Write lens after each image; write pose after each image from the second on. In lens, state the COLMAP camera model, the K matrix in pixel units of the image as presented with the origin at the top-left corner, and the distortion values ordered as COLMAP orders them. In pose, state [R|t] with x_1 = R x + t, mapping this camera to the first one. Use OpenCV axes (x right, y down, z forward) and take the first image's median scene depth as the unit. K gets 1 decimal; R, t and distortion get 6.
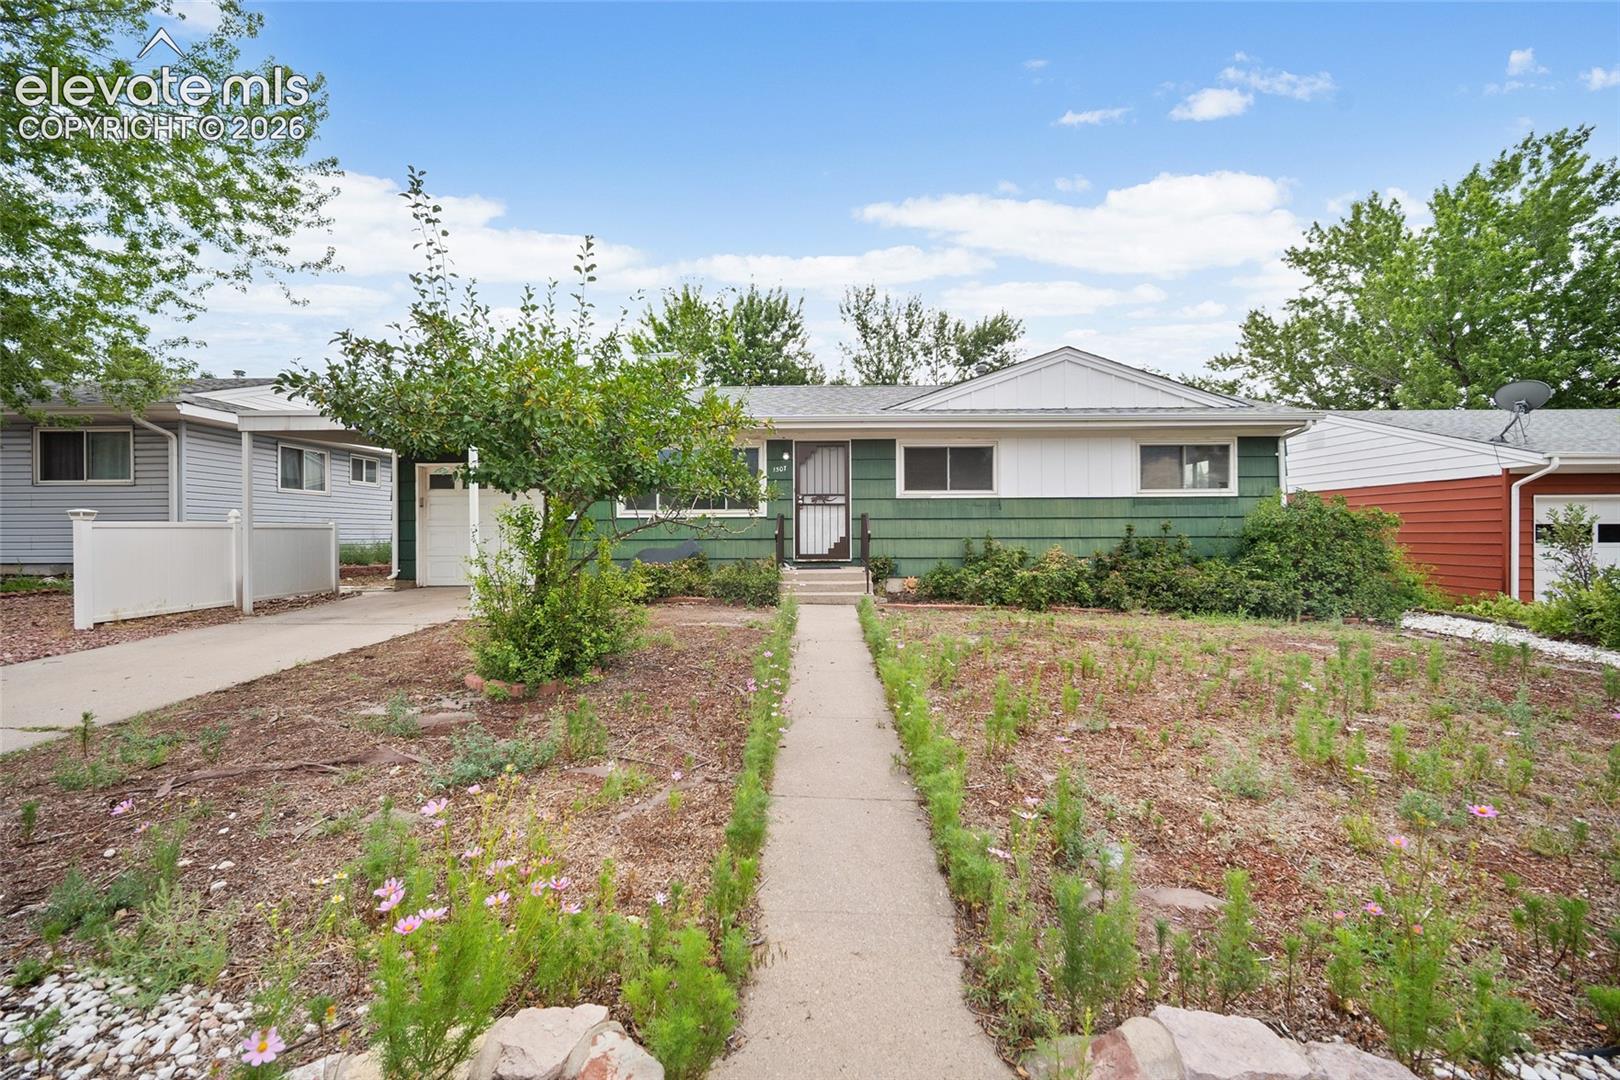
lens RADIAL K [[646.4, 0, 824.9], [0, 646.4, 521.4], [0, 0, 1]] dist [0.002644, 0.000712]
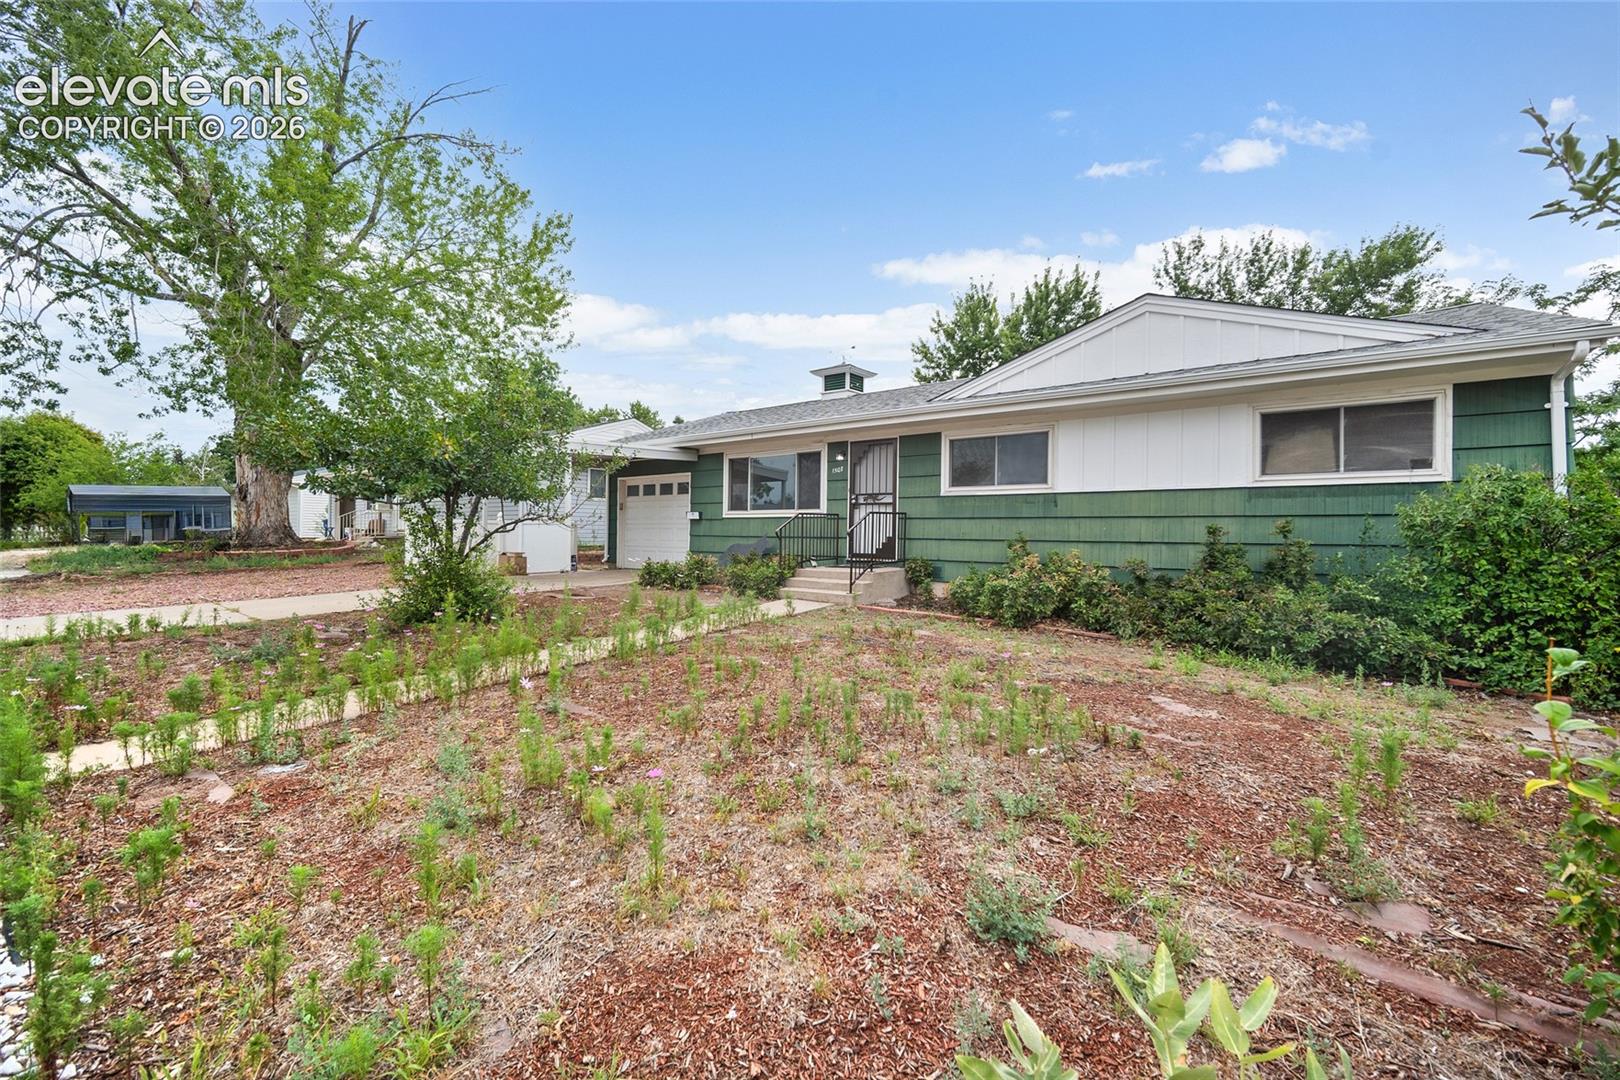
lens RADIAL K [[646.4, 0, 824.9], [0, 646.4, 521.4], [0, 0, 1]] dist [0.002644, 0.000712]
pose [[0.810817, 0.001971, -0.585297, 0.517824], [-0.001890, 0.999998, 0.000750, 0.000327], [0.585297, 0.000498, 0.810819, 0.149197]]
